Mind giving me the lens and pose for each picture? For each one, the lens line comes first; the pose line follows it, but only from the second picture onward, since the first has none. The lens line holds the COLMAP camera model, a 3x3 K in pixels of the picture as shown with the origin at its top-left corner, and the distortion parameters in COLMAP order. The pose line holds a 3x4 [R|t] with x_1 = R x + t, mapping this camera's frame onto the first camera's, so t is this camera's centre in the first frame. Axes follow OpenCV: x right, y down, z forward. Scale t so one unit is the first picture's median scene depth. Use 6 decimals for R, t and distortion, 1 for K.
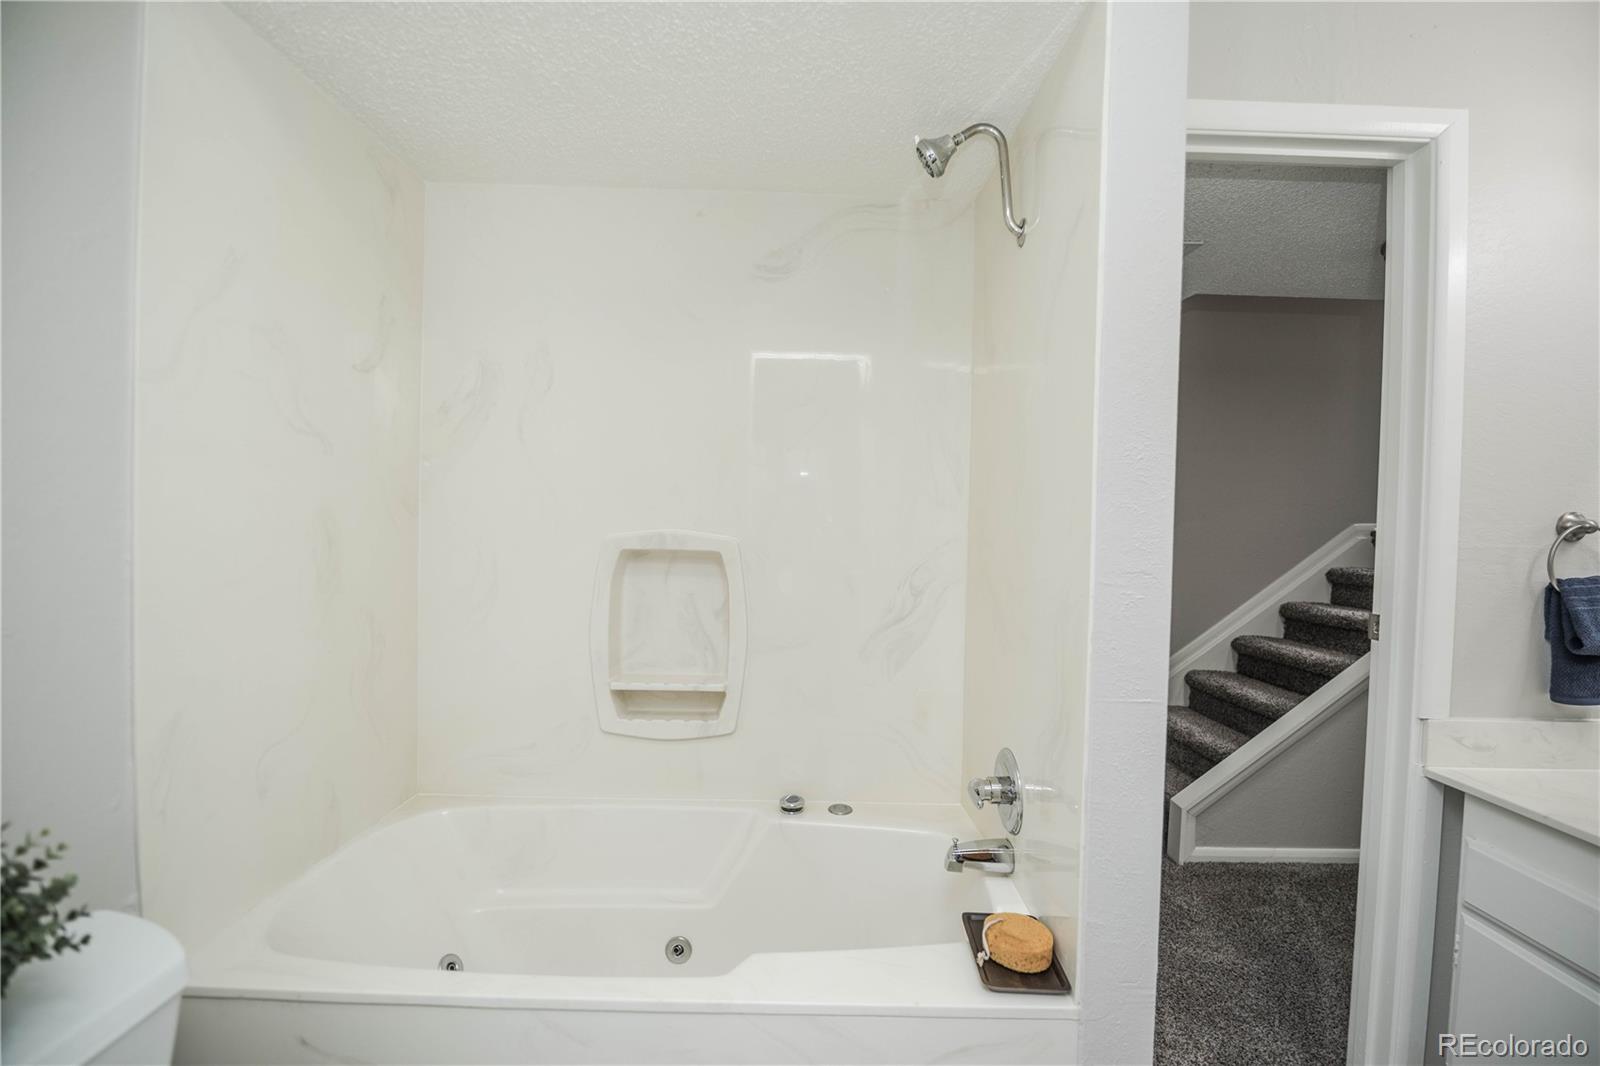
lens RADIAL K [[688.7, 0, 806.2], [0, 688.7, 535.5], [0, 0, 1]] dist [-0.005887, -0.007987]
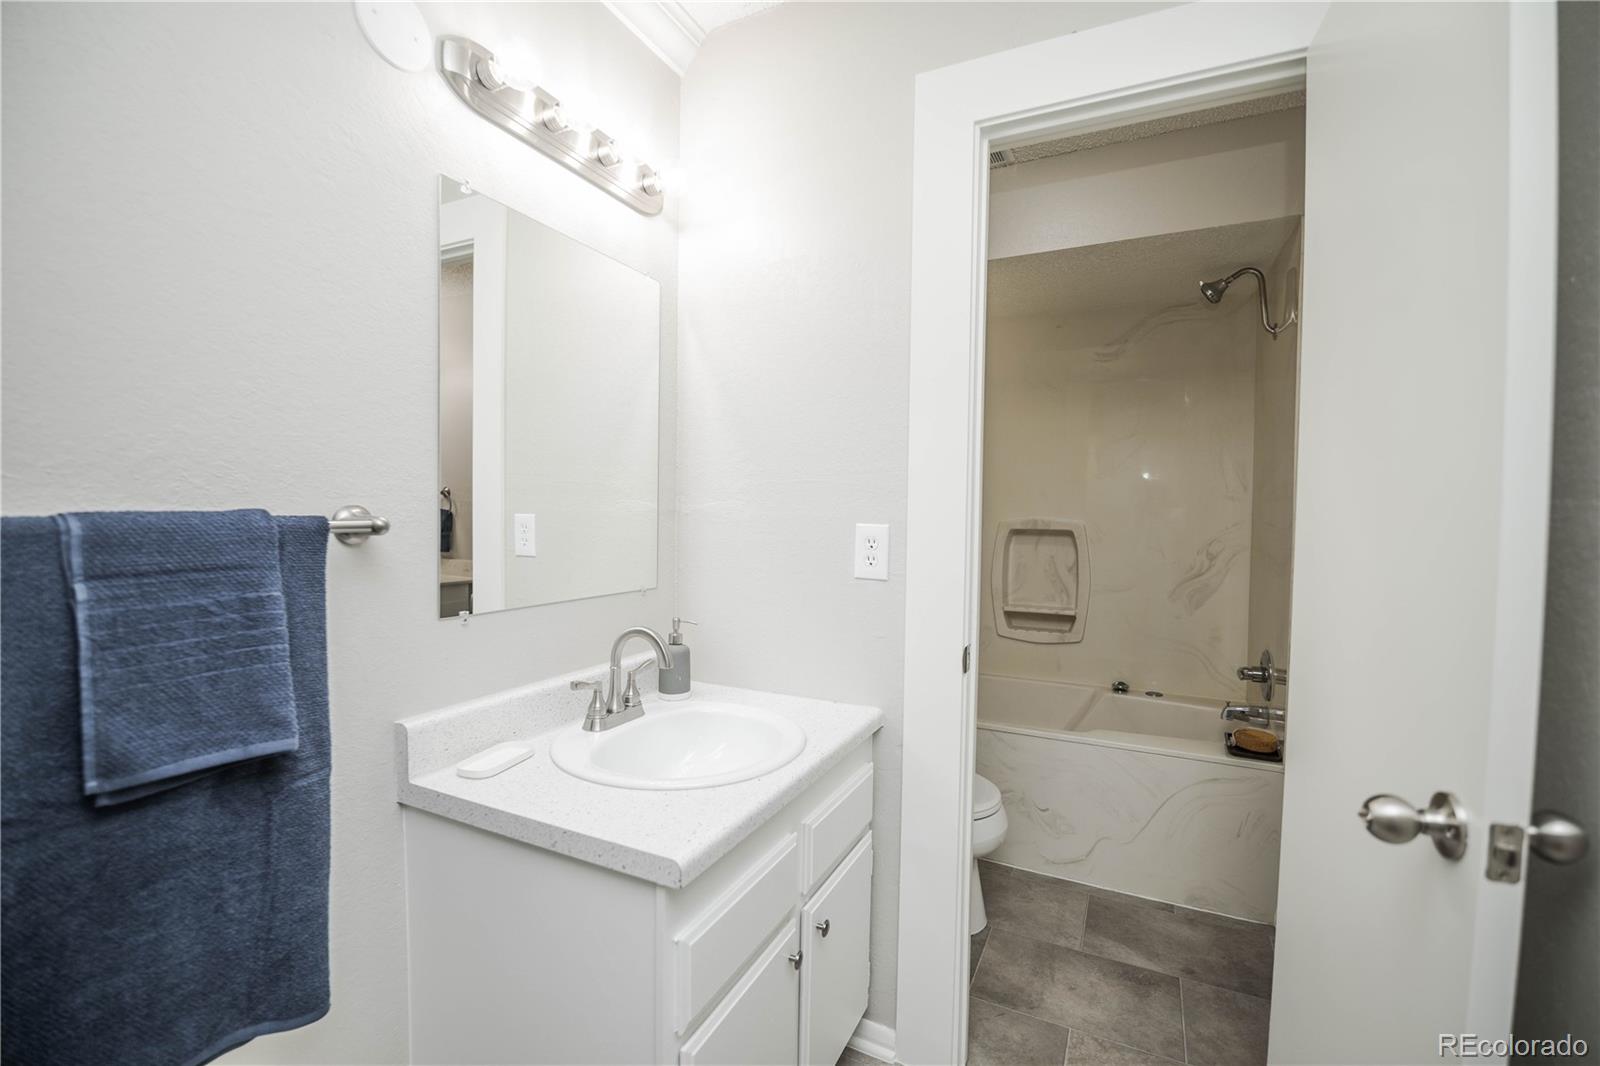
lens RADIAL K [[688.7, 0, 790.9], [0, 688.7, 527.8], [0, 0, 1]] dist [-0.005887, -0.007987]
pose [[0.886866, 0.000577, -0.462027, 0.040282], [-0.000714, 1.000000, -0.000122, 0.020325], [0.462027, 0.000438, 0.886866, -0.826041]]
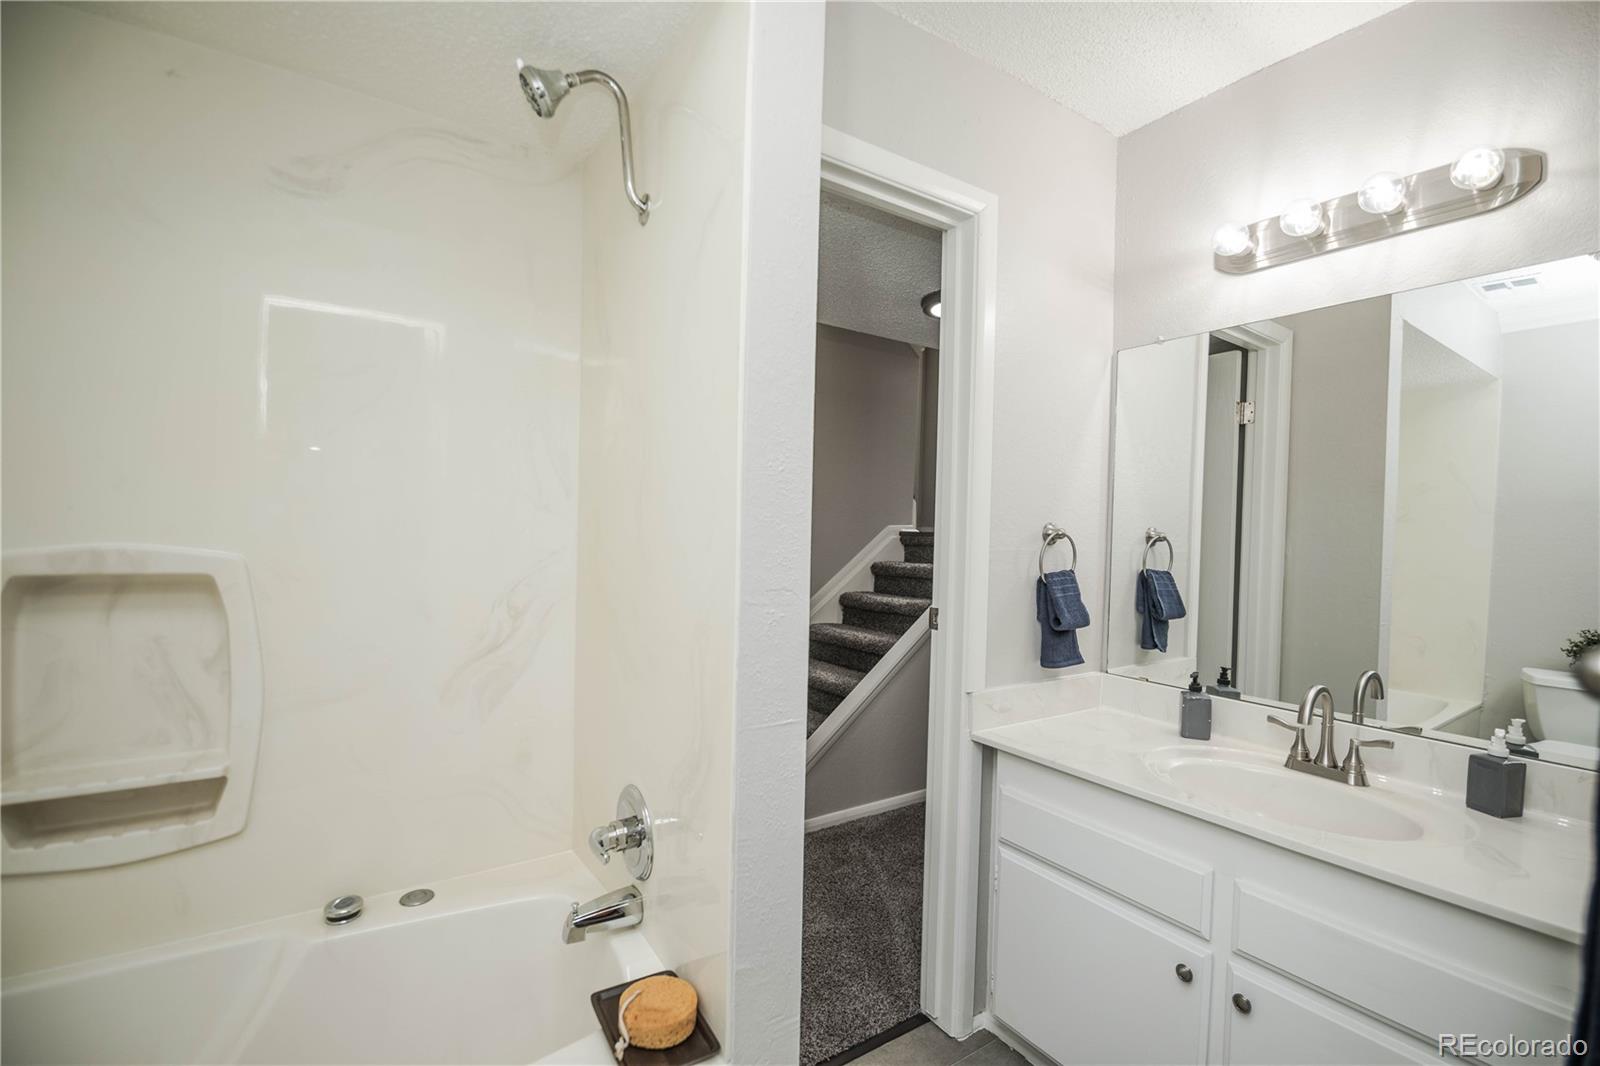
lens RADIAL K [[688.7, 0, 804.8], [0, 688.7, 536.5], [0, 0, 1]] dist [-0.005887, -0.007987]
pose [[0.830661, -0.010638, 0.556676, -0.013801], [0.006189, 0.999932, 0.009873, -0.018437], [-0.556743, -0.004756, 0.830671, 0.117436]]
